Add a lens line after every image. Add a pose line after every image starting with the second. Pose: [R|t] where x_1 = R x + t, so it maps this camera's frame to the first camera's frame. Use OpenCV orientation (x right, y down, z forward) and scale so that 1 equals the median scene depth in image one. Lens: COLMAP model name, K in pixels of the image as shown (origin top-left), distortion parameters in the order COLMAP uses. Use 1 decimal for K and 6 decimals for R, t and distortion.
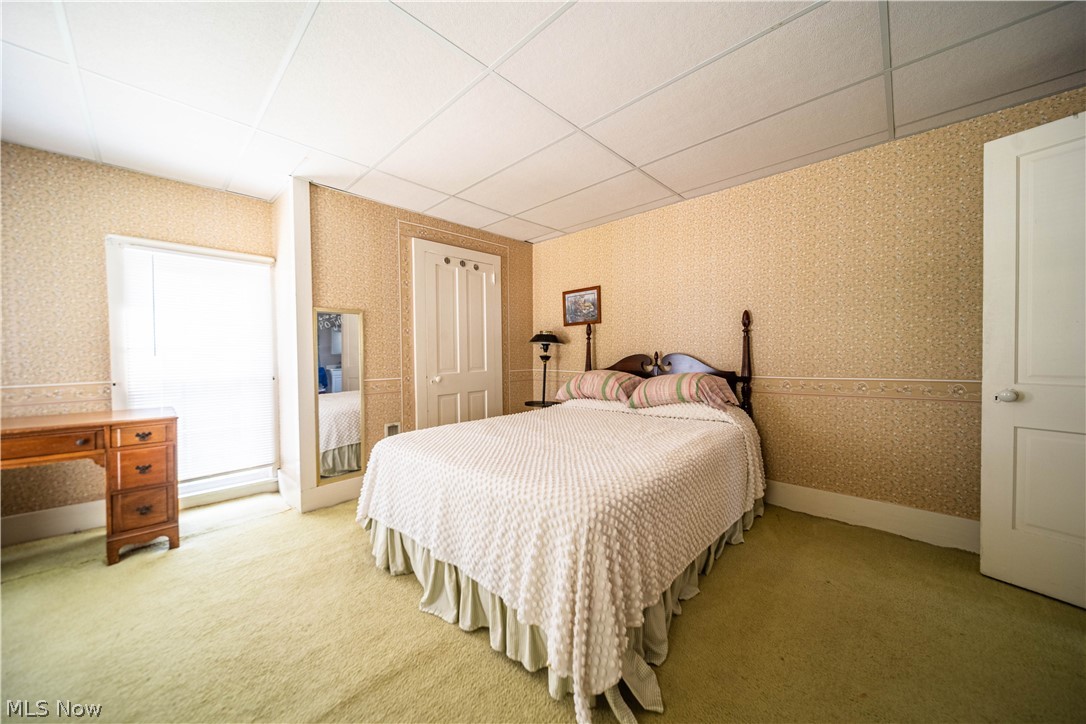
lens RADIAL K [[386.5, 0, 544.5], [0, 386.5, 358.9], [0, 0, 1]] dist [-0.001085, -0.000821]
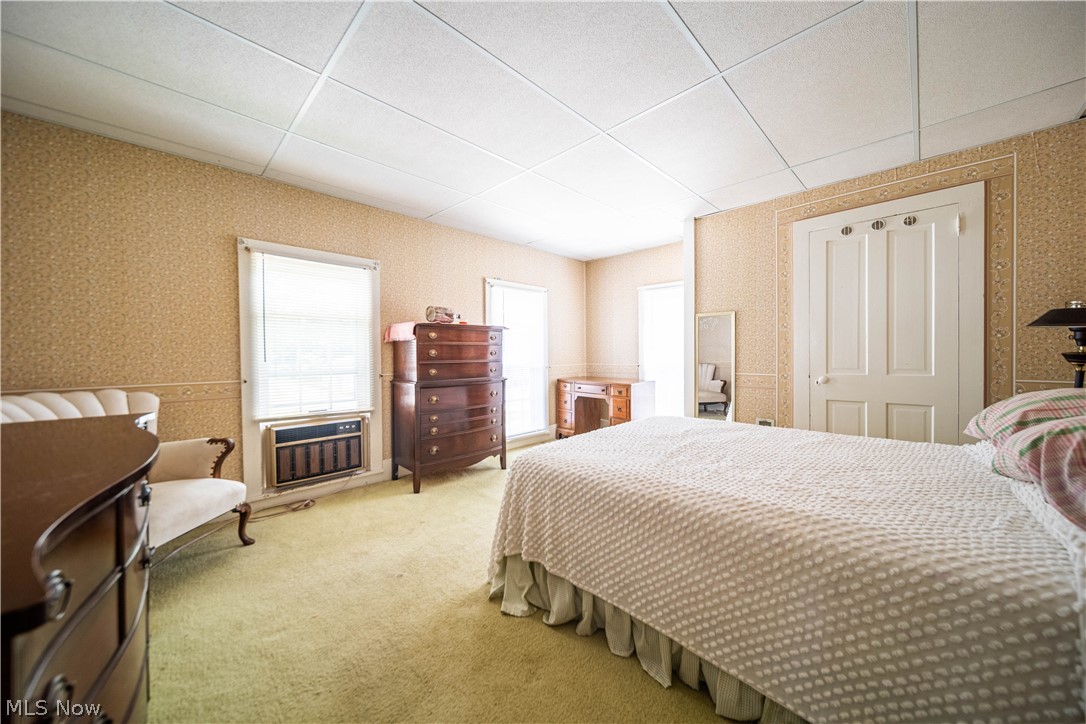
lens RADIAL K [[386.5, 0, 544.8], [0, 386.5, 357.1], [0, 0, 1]] dist [-0.001085, -0.000821]
pose [[-0.027839, 0.023079, -0.999346, 0.601344], [-0.005105, 0.999717, 0.023229, -0.013760], [0.999599, 0.005748, -0.027713, 0.443460]]
